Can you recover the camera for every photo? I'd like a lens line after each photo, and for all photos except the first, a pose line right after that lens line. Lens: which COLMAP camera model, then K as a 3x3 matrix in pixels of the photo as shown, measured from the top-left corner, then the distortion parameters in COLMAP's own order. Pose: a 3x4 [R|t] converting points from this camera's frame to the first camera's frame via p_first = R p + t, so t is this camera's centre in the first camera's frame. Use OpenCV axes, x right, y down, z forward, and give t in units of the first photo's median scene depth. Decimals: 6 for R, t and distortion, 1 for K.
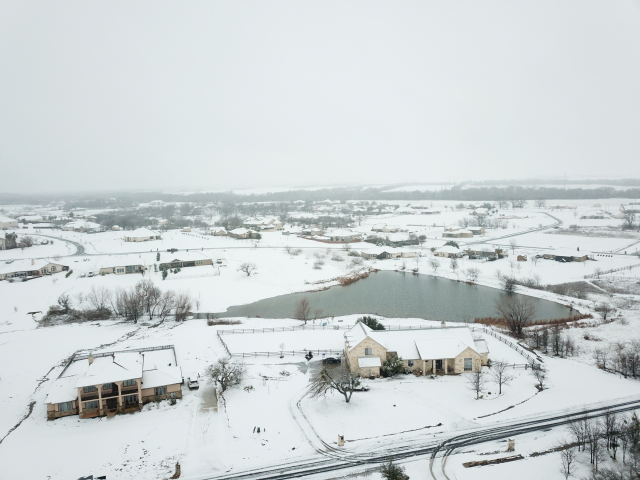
lens RADIAL K [[485.9, 0, 320.0], [0, 485.9, 240.0], [0, 0, 1]] dist [0.012084, -0.002587]
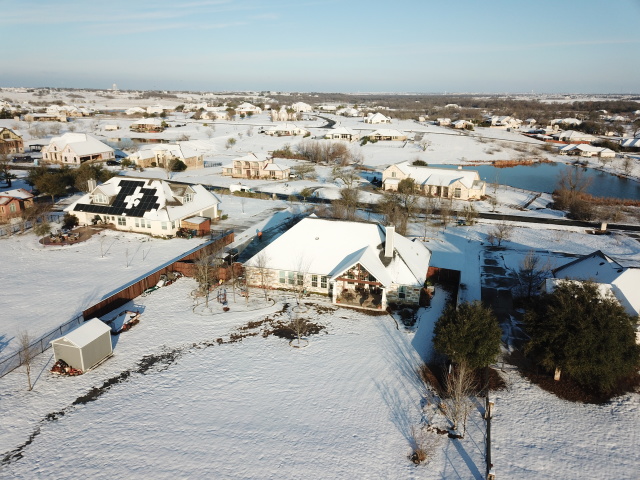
lens RADIAL K [[485.9, 0, 320.0], [0, 485.9, 240.0], [0, 0, 1]] dist [0.012084, -0.002587]
pose [[0.810901, 0.203213, -0.548766, 0.283865], [-0.102410, 0.972576, 0.208826, 0.050384], [0.576153, -0.113138, 0.809474, -0.130817]]
